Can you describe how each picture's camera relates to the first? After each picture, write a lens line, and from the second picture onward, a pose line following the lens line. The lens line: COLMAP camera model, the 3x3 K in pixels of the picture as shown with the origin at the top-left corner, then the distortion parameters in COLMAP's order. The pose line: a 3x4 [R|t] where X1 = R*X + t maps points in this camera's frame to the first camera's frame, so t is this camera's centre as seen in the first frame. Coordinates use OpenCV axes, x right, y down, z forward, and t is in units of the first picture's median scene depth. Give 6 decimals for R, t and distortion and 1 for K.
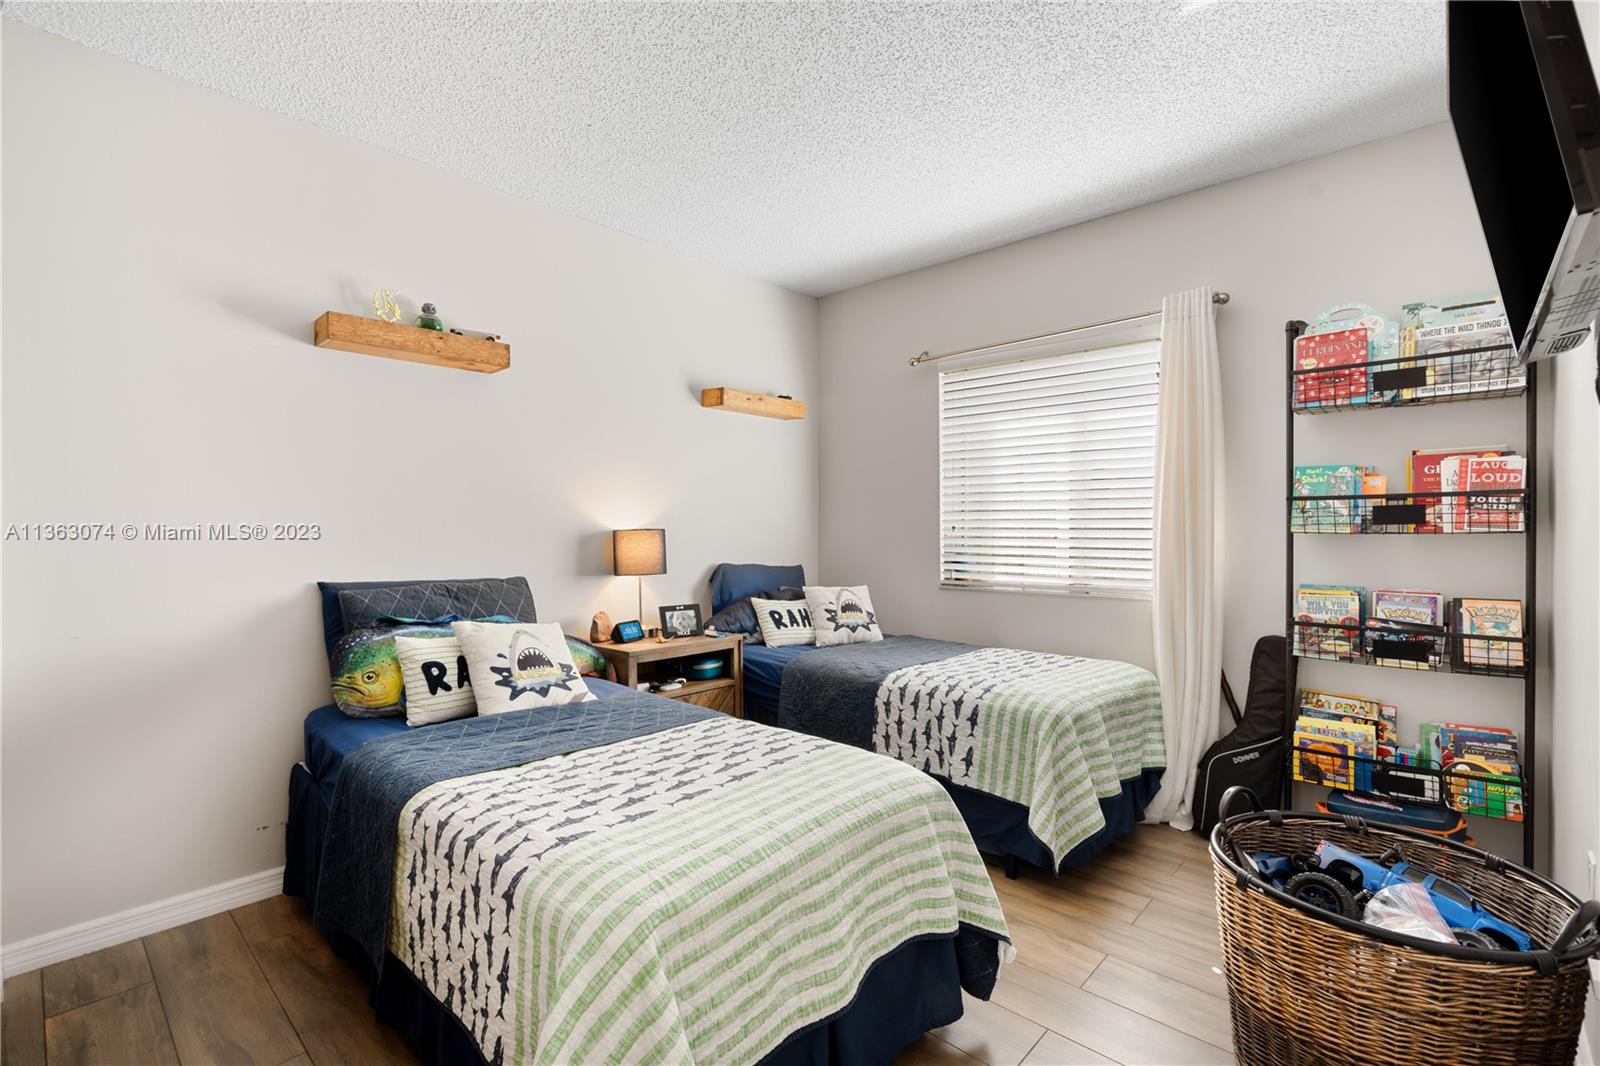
lens RADIAL K [[726.0, 0, 802.0], [0, 726.0, 531.8], [0, 0, 1]] dist [-0.001343, 0.000538]
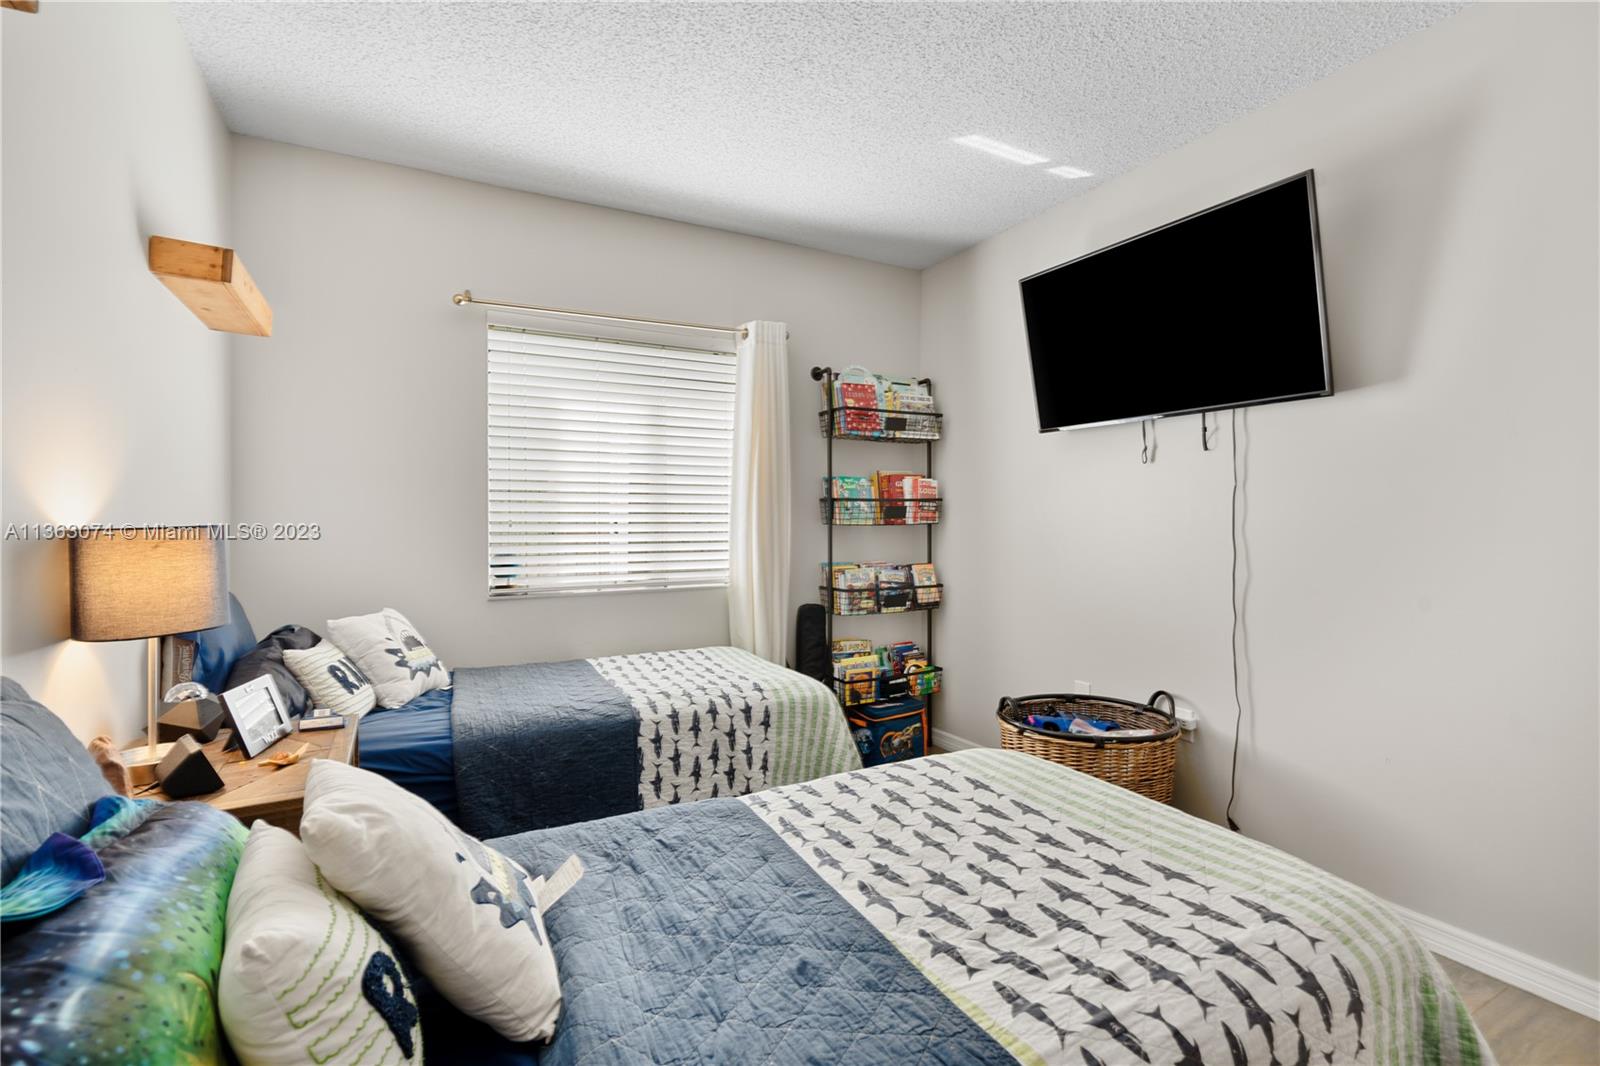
lens RADIAL K [[726.0, 0, 800.2], [0, 726.0, 522.5], [0, 0, 1]] dist [-0.001343, 0.000538]
pose [[0.332454, -0.001473, 0.943118, -0.651804], [0.009361, 0.999955, -0.001738, -0.001418], [-0.943073, 0.009407, 0.332453, 0.642394]]
